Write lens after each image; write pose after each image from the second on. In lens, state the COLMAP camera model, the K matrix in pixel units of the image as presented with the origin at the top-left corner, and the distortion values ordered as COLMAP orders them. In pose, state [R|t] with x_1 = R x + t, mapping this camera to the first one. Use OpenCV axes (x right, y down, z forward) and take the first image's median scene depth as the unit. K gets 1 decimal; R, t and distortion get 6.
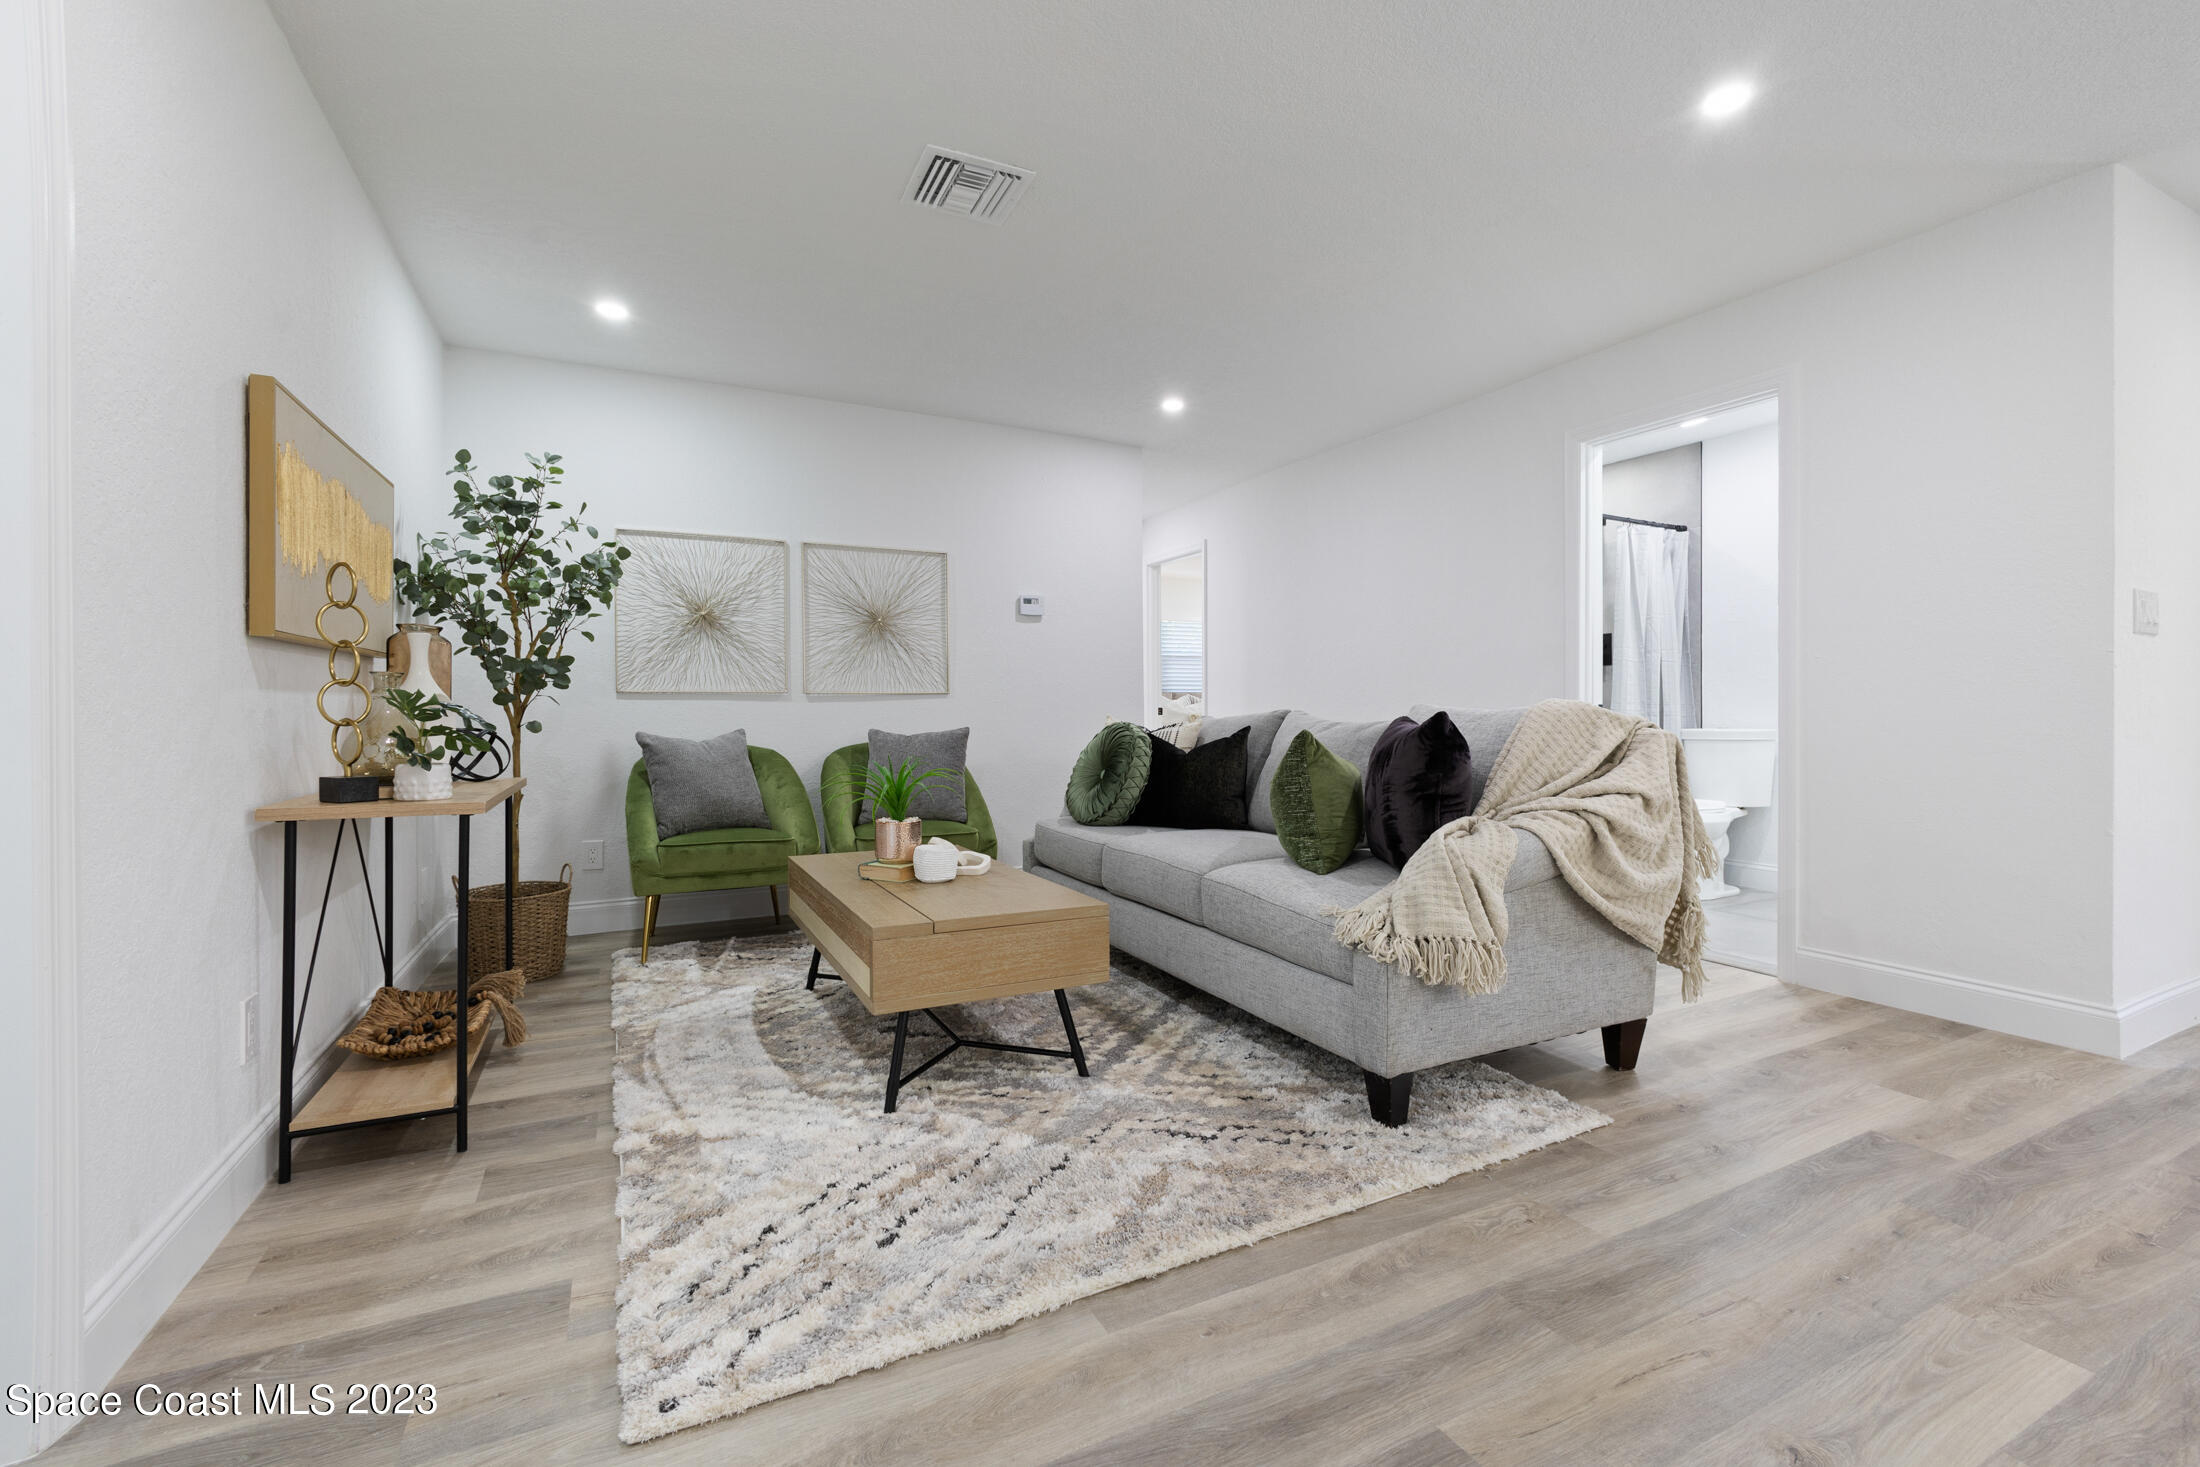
lens RADIAL K [[935.1, 0, 1112.4], [0, 935.1, 717.5], [0, 0, 1]] dist [-0.005378, 0.000082]
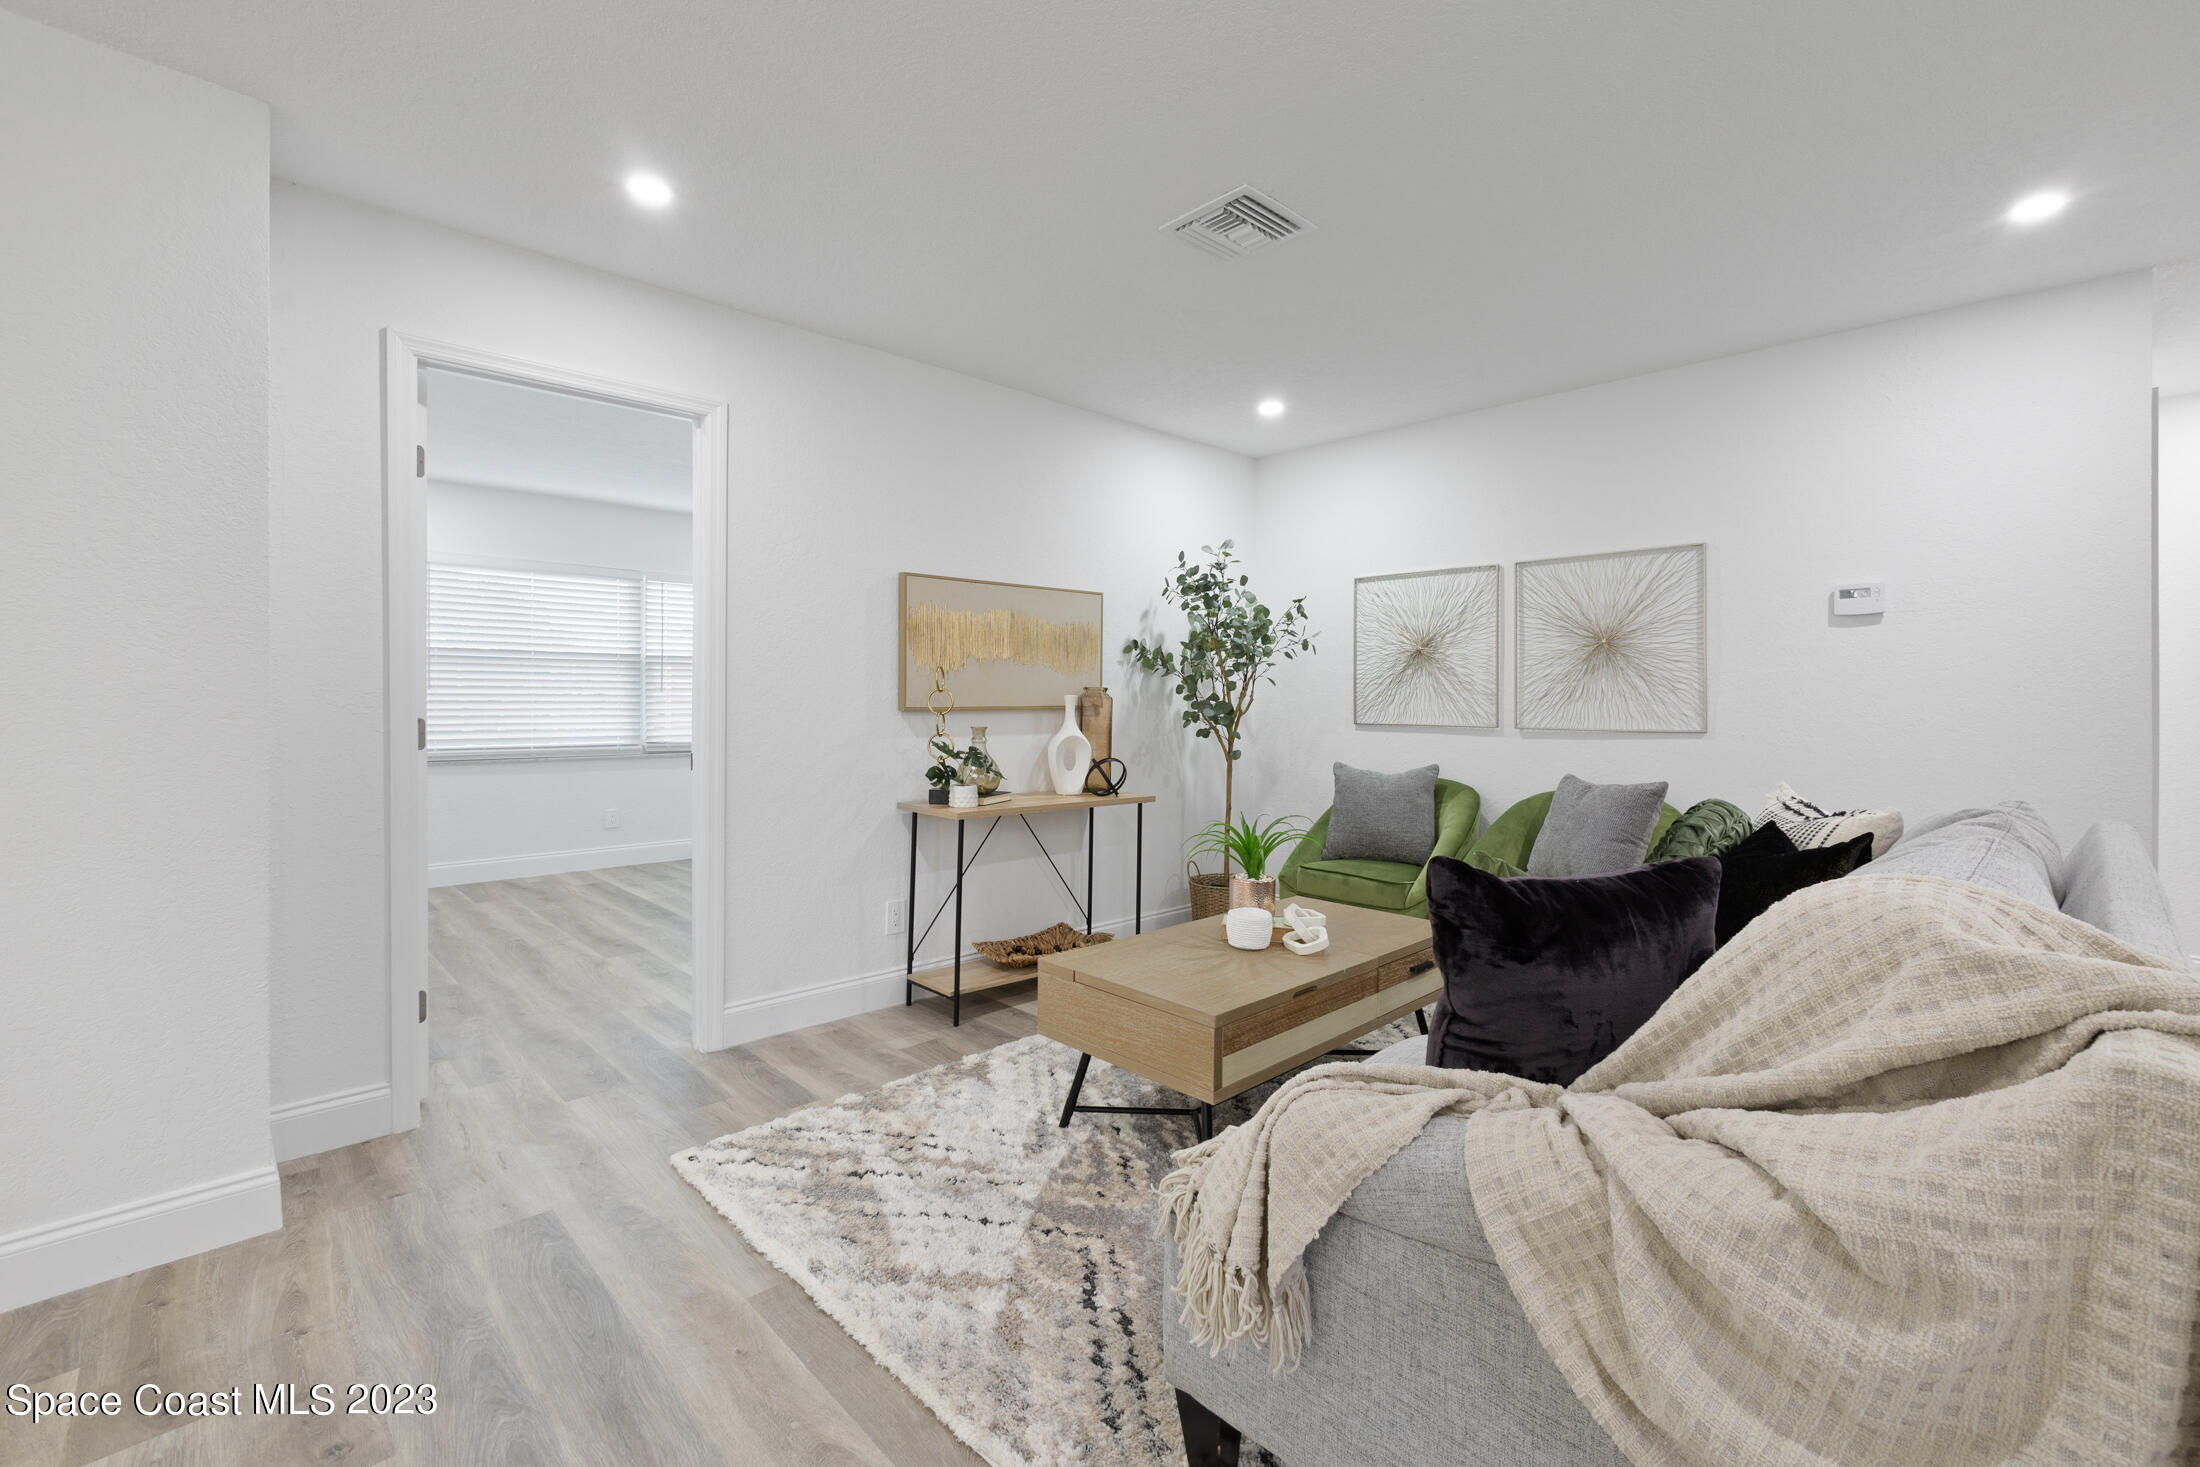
lens RADIAL K [[944.6, 0, 1110.3], [0, 944.6, 703.2], [0, 0, 1]] dist [-0.009198, 0.000331]
pose [[0.291648, 0.008830, -0.956485, 0.745284], [-0.013421, 0.999897, 0.005138, -0.085694], [0.956432, 0.011339, 0.291736, 0.606466]]
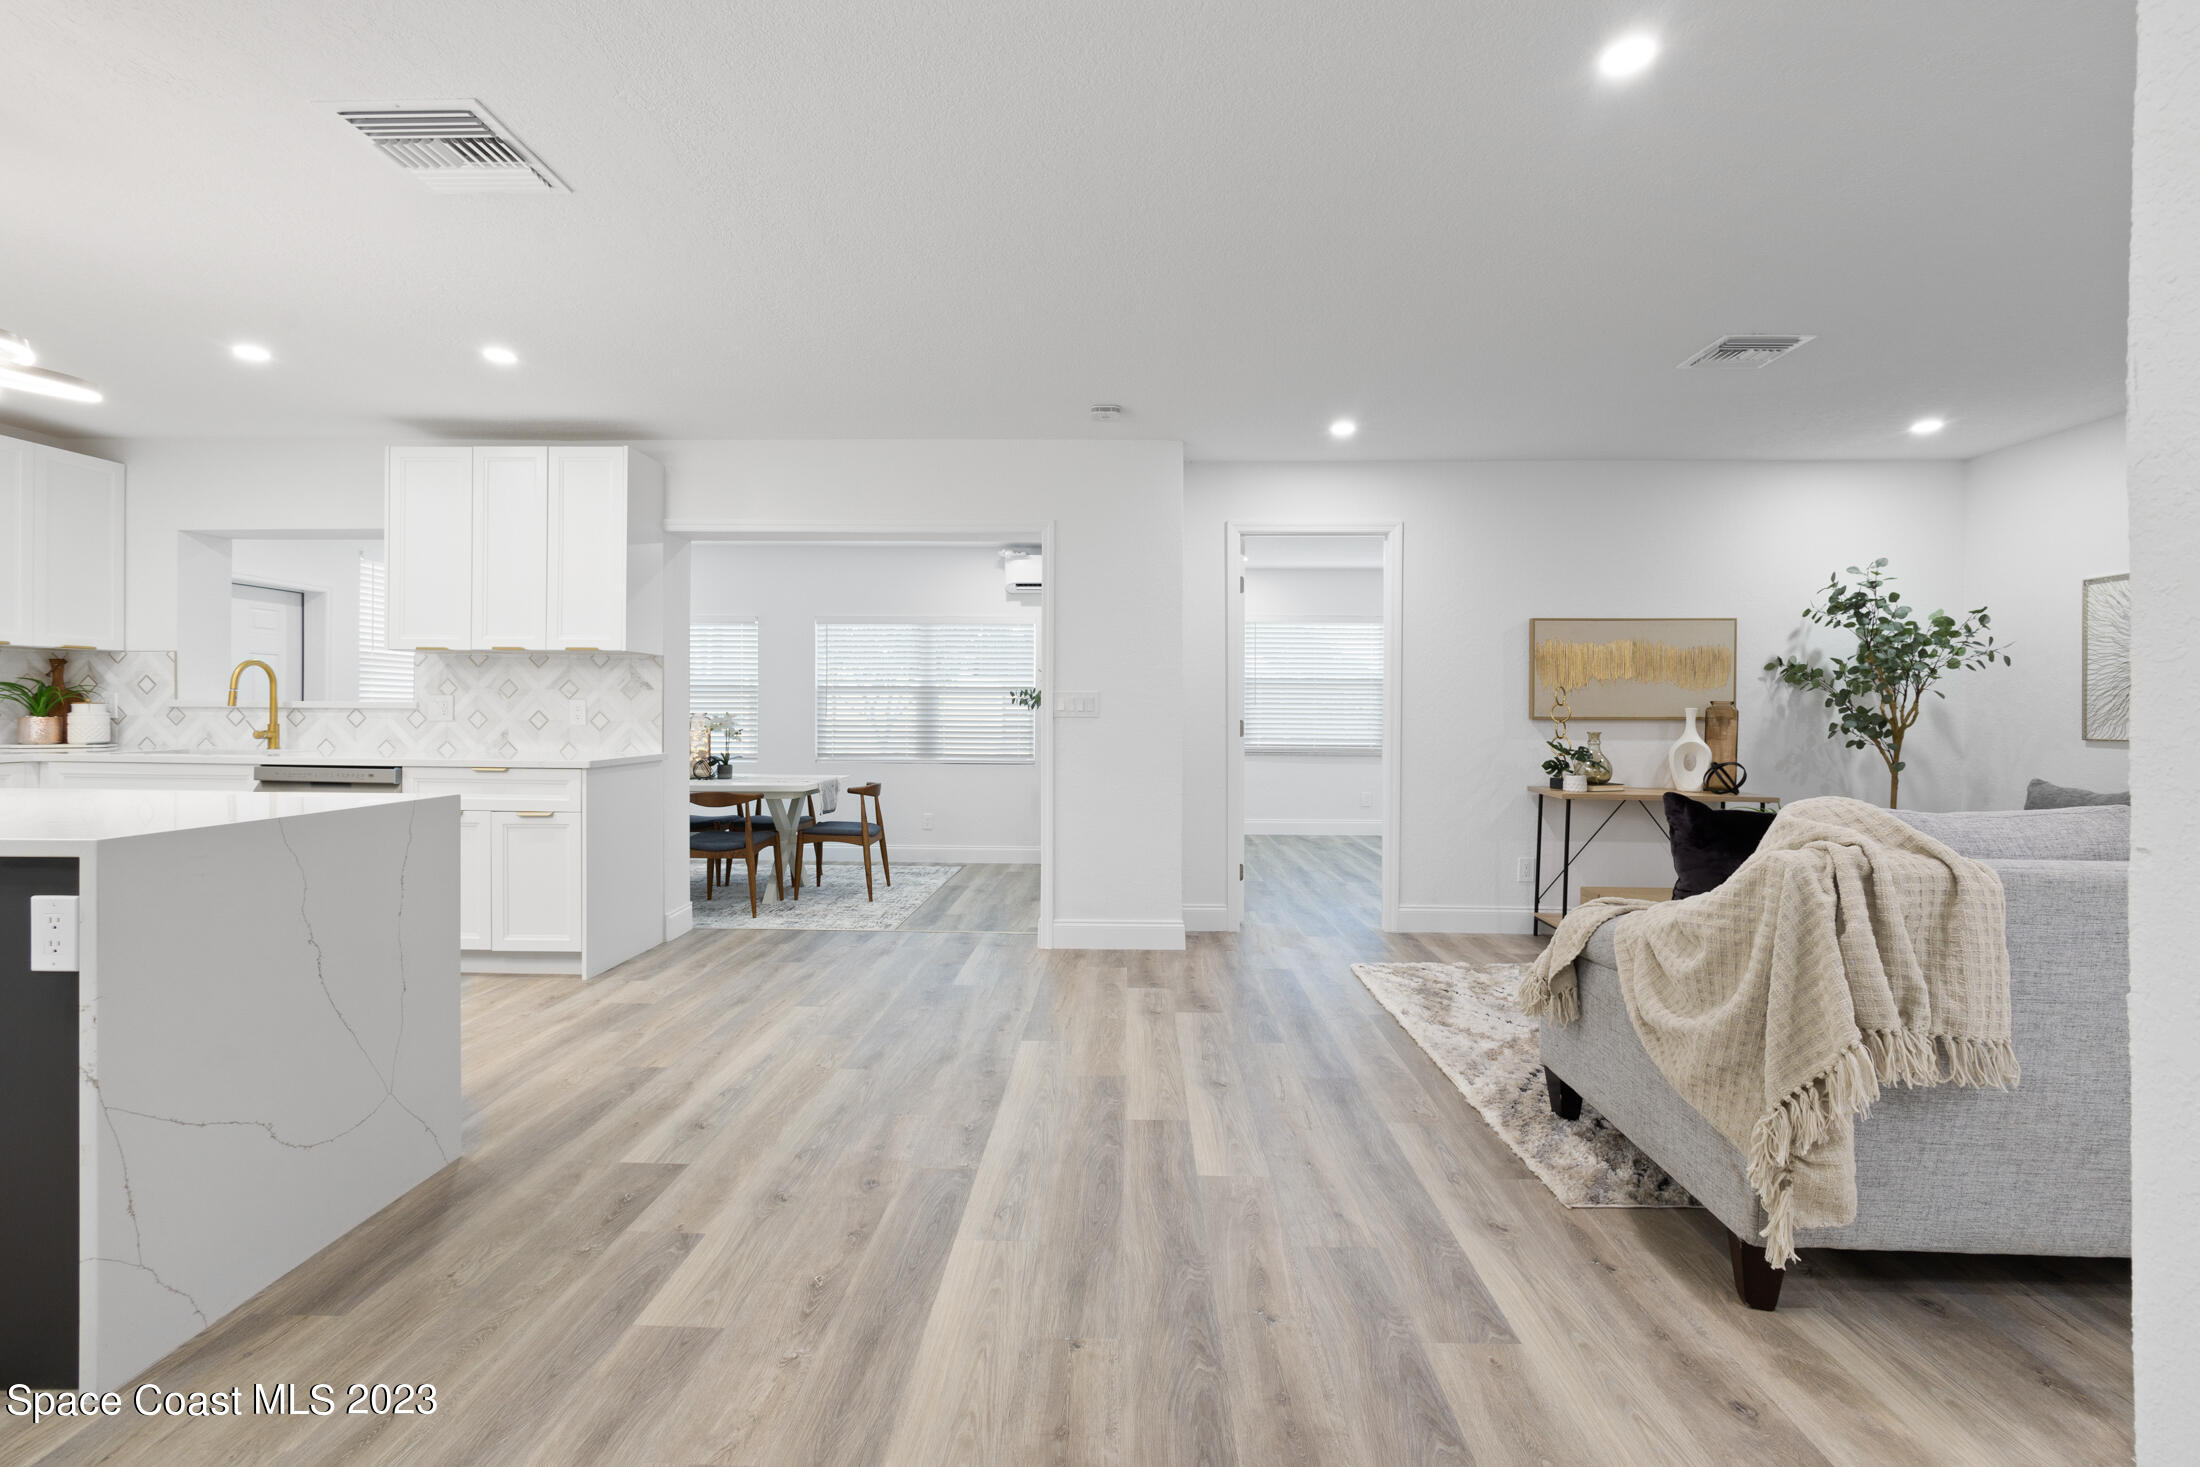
lens RADIAL K [[938.0, 0, 1100.9], [0, 938.0, 706.3], [0, 0, 1]] dist [-0.001824, -0.000435]
pose [[-0.485098, -0.003122, -0.874454, 1.390984], [-0.014506, 0.999885, 0.004478, -0.084965], [0.874340, 0.014857, -0.485087, 0.873687]]
